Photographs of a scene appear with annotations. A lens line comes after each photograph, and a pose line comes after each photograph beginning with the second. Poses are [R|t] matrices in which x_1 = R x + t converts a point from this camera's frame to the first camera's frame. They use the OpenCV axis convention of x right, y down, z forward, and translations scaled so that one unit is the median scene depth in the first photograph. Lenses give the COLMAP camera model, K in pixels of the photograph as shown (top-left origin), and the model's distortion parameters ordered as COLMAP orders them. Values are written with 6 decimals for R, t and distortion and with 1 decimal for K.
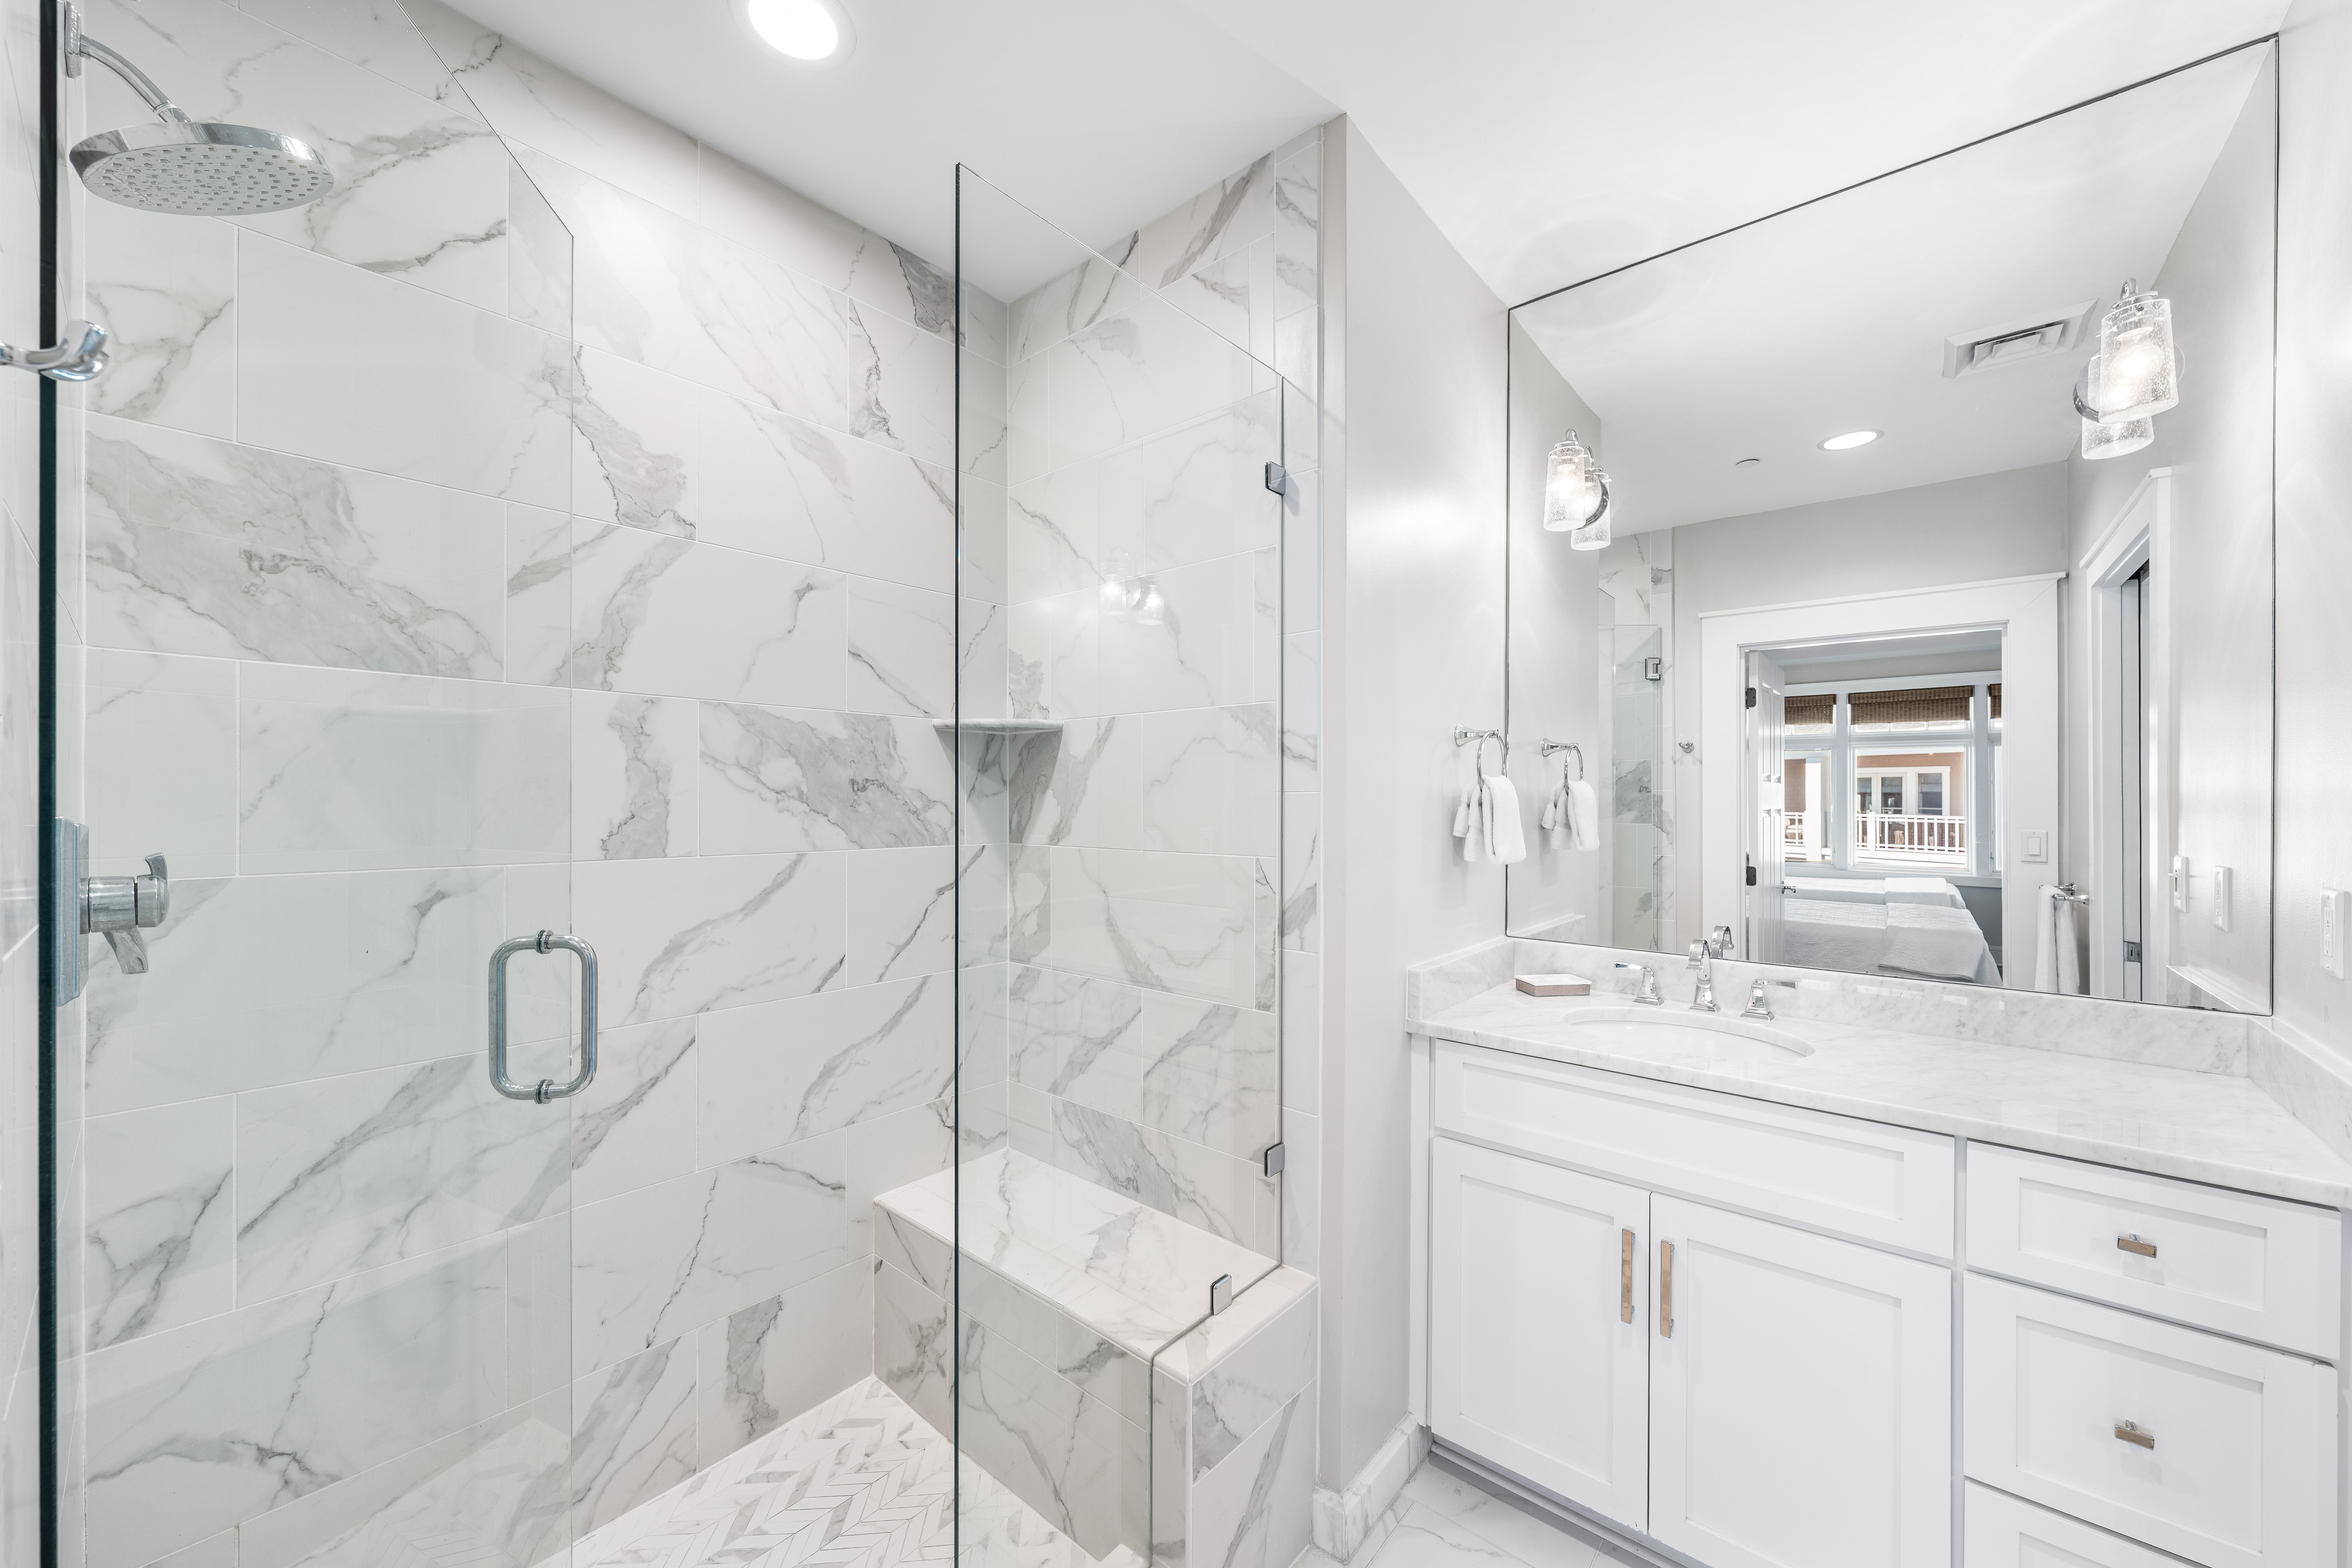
lens RADIAL K [[879.6, 0, 1183.8], [0, 879.6, 799.4], [0, 0, 1]] dist [-0.002141, 0.000046]
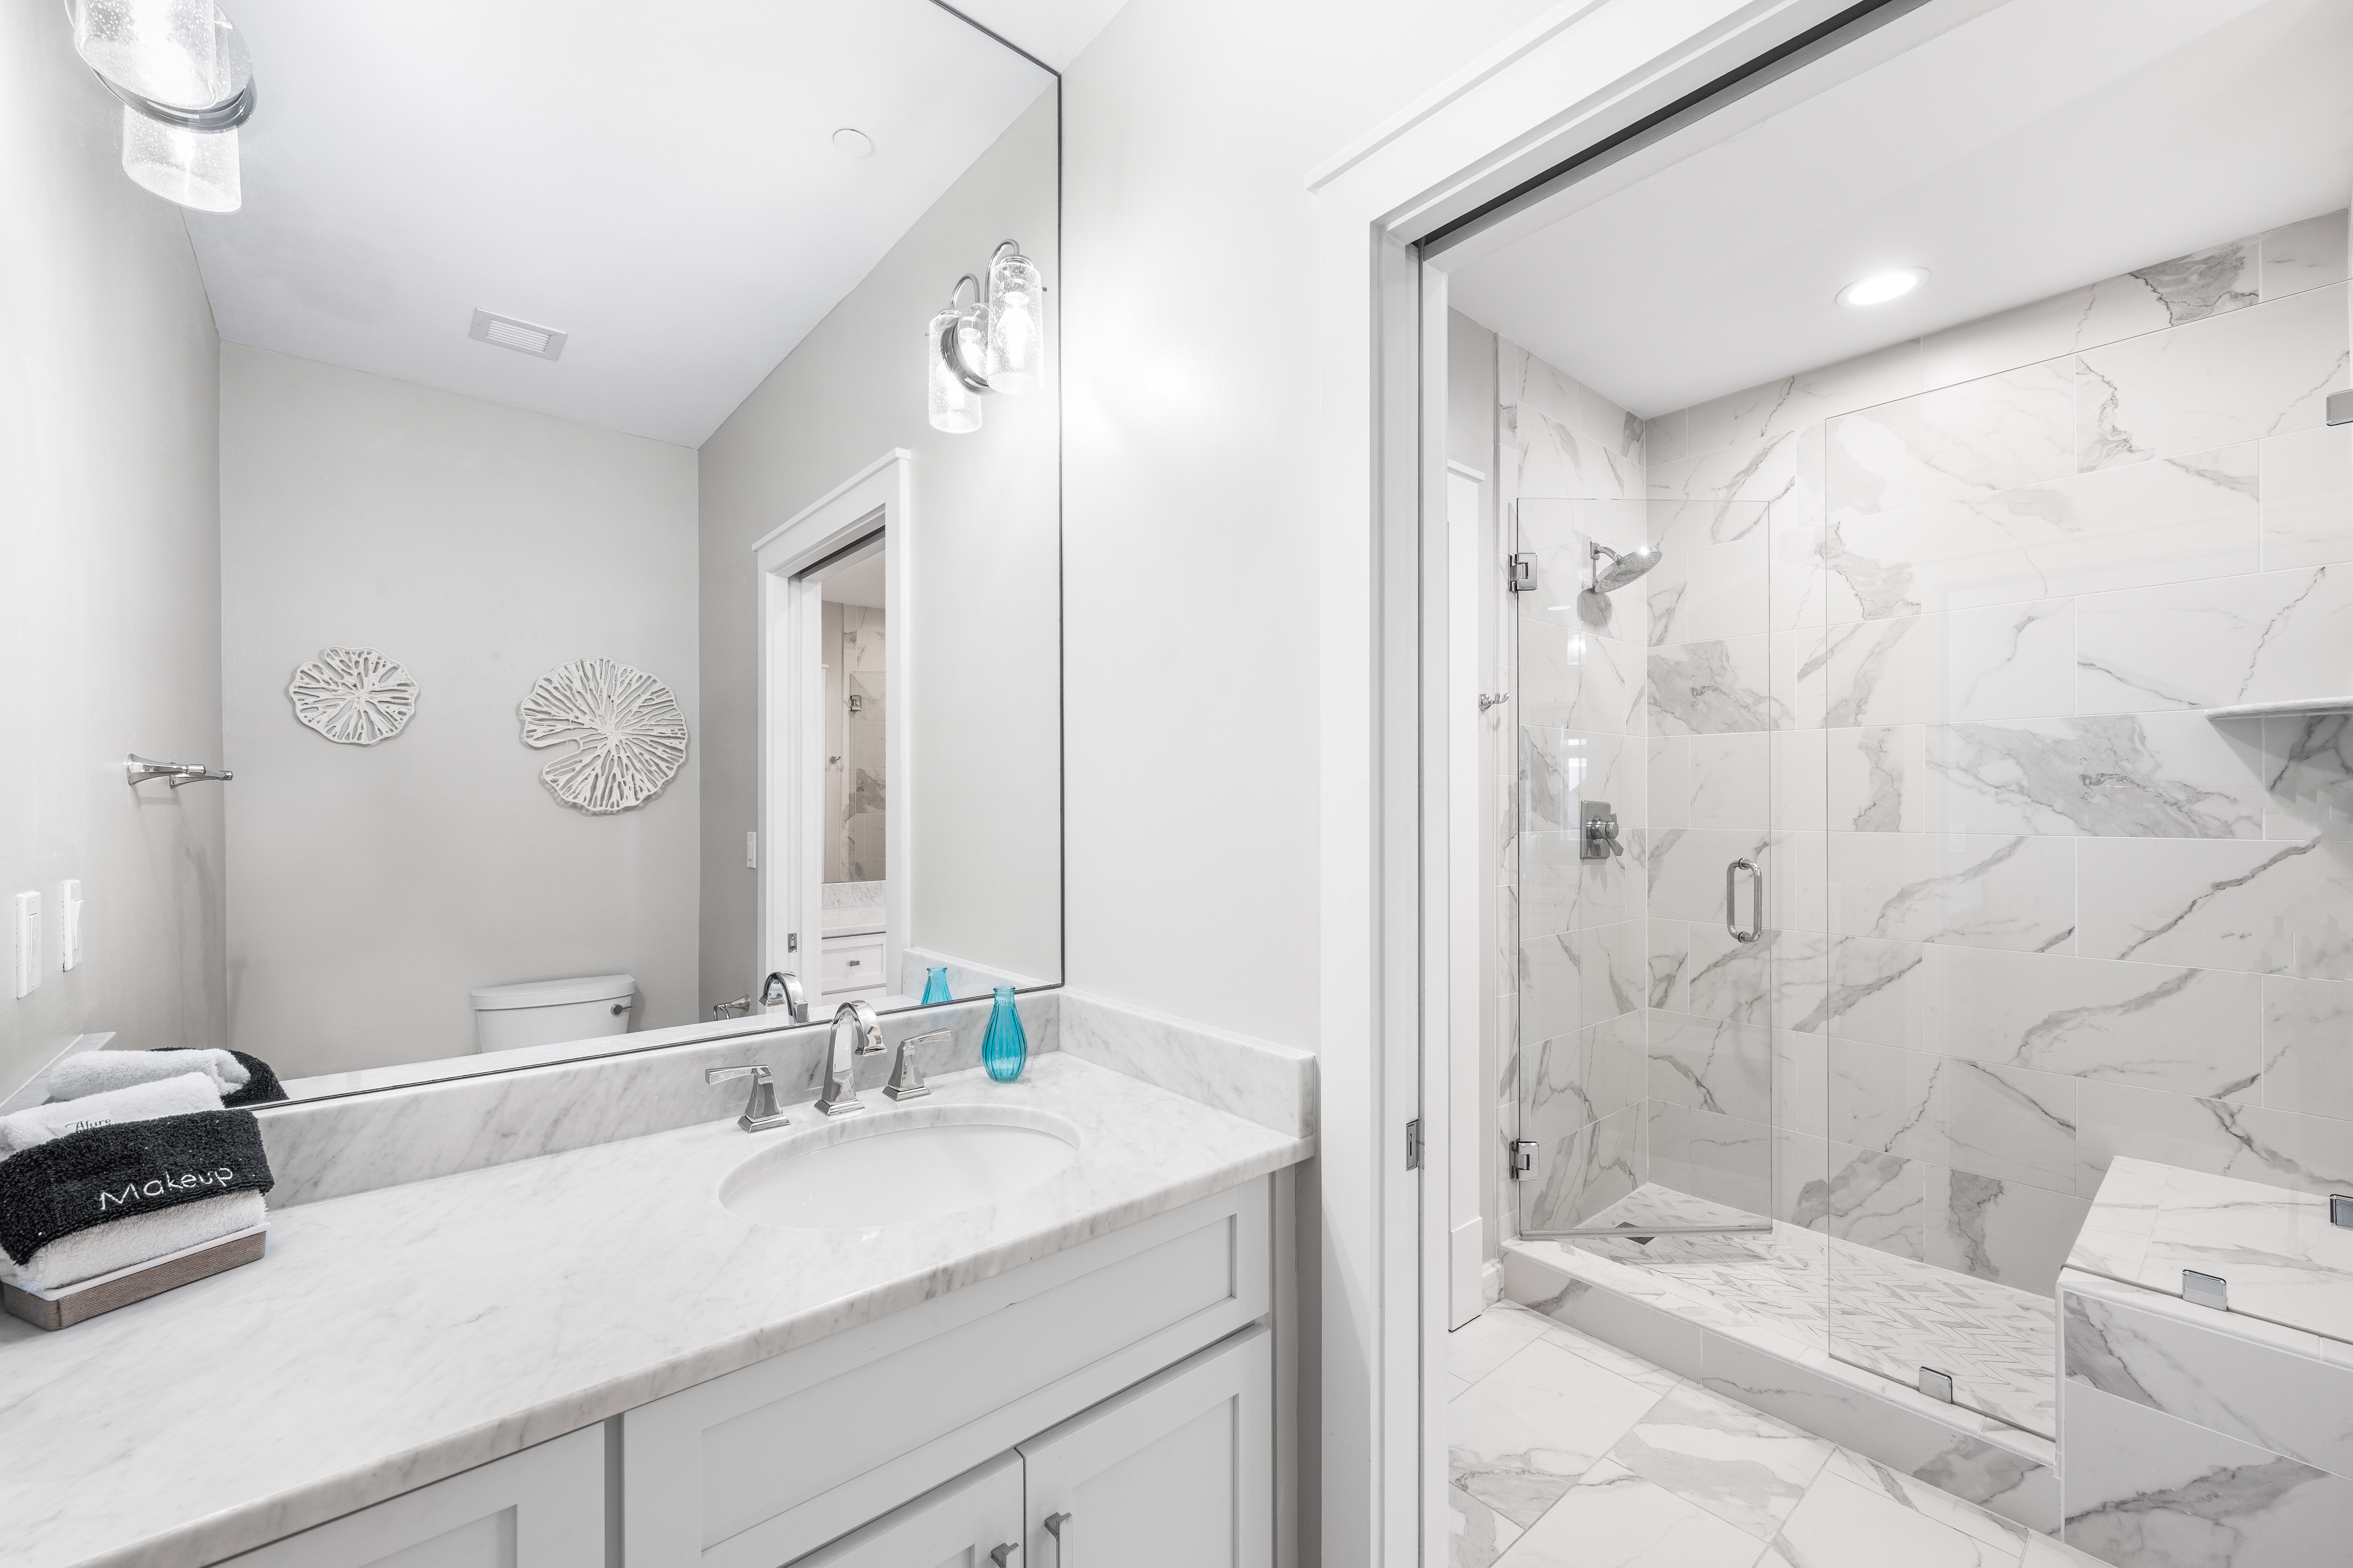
lens RADIAL K [[923.6, 0, 1177.4], [0, 923.6, 764.7], [0, 0, 1]] dist [-0.001971, -0.000325]
pose [[-0.160934, -0.049636, -0.985716, 1.093331], [-0.006074, 0.998765, -0.049302, 0.033417], [0.986947, -0.001947, -0.161037, 0.037607]]
